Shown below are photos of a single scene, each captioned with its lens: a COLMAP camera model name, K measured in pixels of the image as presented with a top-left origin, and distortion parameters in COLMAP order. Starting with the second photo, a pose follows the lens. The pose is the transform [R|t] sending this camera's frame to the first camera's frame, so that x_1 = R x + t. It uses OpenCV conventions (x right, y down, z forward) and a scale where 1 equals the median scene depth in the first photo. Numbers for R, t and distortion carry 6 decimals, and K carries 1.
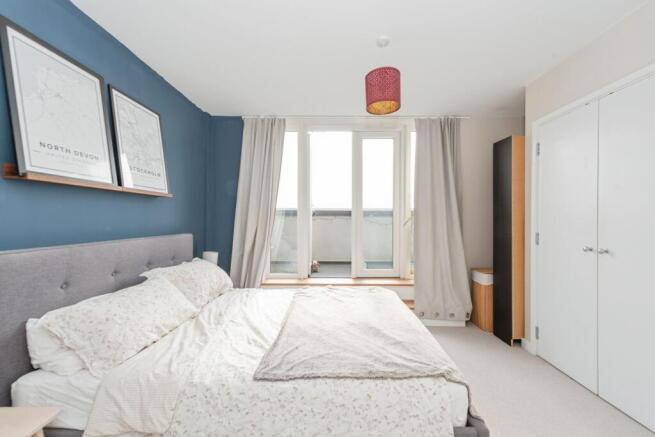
lens RADIAL K [[259.6, 0, 333.1], [0, 259.6, 219.2], [0, 0, 1]] dist [0.013166, -0.000232]
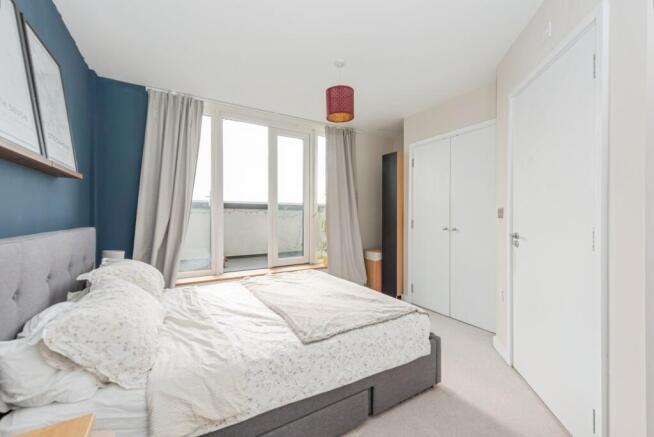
lens RADIAL K [[259.2, 0, 323.9], [0, 259.2, 217.0], [0, 0, 1]] dist [0.013166, -0.000232]
pose [[0.866091, -0.005763, 0.499853, -0.483292], [0.002568, 0.999972, 0.007078, 0.029021], [-0.499879, -0.004846, 0.866082, -0.016749]]
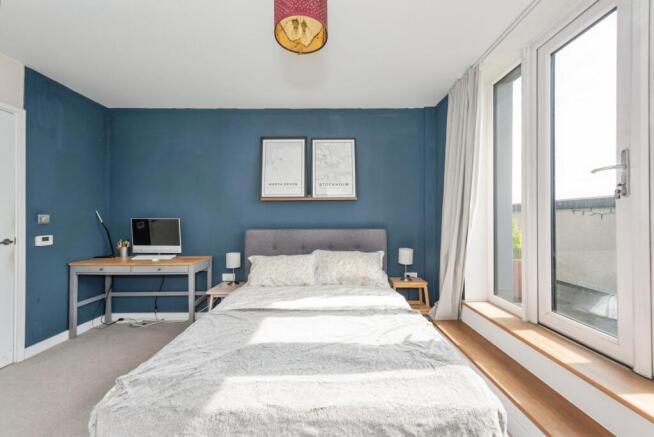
lens RADIAL K [[259.2, 0, 329.0], [0, 259.2, 219.5], [0, 0, 1]] dist [0.013166, -0.000232]
pose [[0.017586, -0.007624, -0.999816, 0.809215], [0.005380, 0.999957, -0.007530, 0.027897], [0.999831, -0.005247, 0.017626, 1.038079]]
